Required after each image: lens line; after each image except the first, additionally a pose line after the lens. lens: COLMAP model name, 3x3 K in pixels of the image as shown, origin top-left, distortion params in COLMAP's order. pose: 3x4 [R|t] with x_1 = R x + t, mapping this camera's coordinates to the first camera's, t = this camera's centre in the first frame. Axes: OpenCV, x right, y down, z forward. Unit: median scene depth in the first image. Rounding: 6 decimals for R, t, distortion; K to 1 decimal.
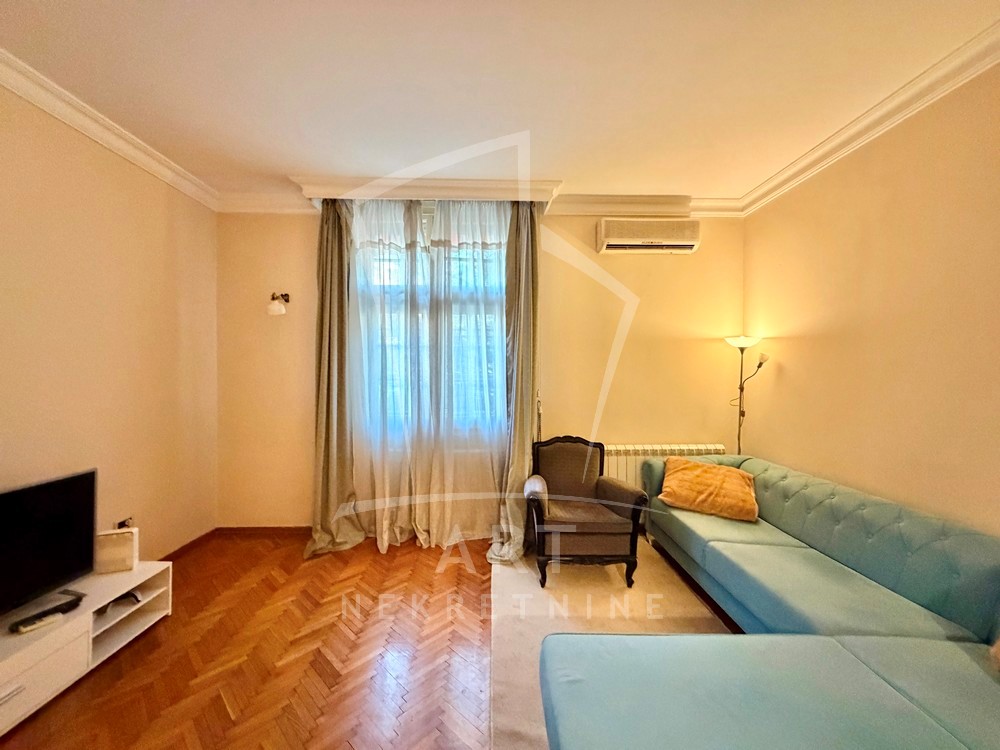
lens RADIAL K [[396.0, 0, 500.0], [0, 396.0, 375.0], [0, 0, 1]] dist [-0.000314, -0.000312]
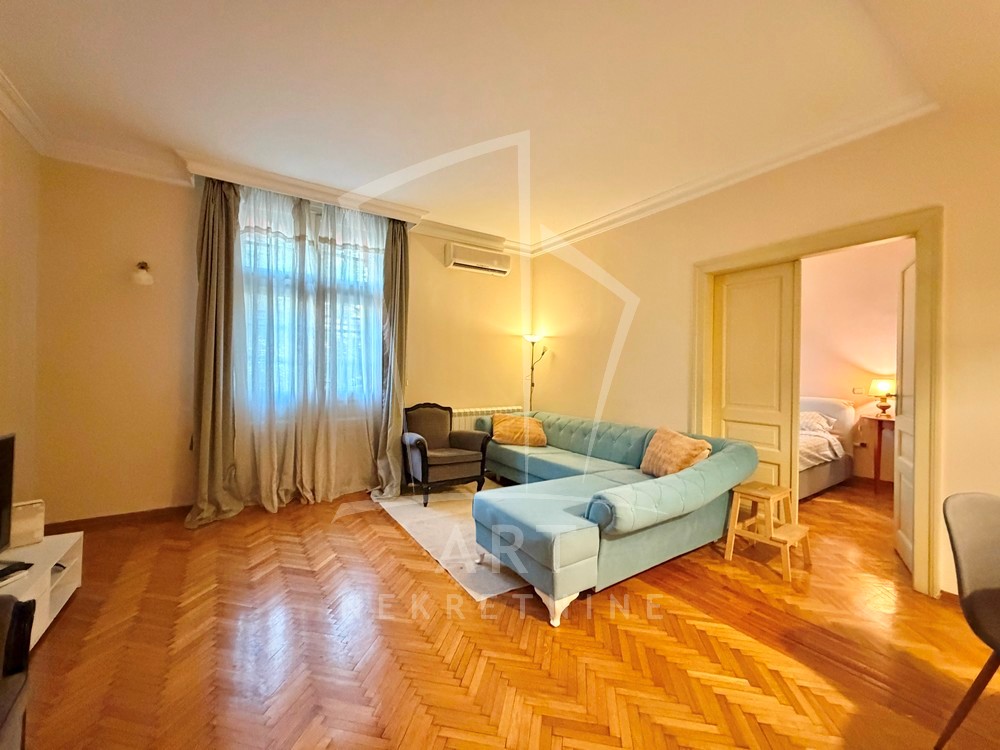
lens RADIAL K [[400.9, 0, 496.6], [0, 400.9, 370.8], [0, 0, 1]] dist [-0.001438, -0.000749]
pose [[0.848985, 0.008198, 0.528353, -0.346761], [-0.007347, 0.999966, -0.003709, 0.050896], [-0.528365, -0.000733, 0.849017, -0.264958]]
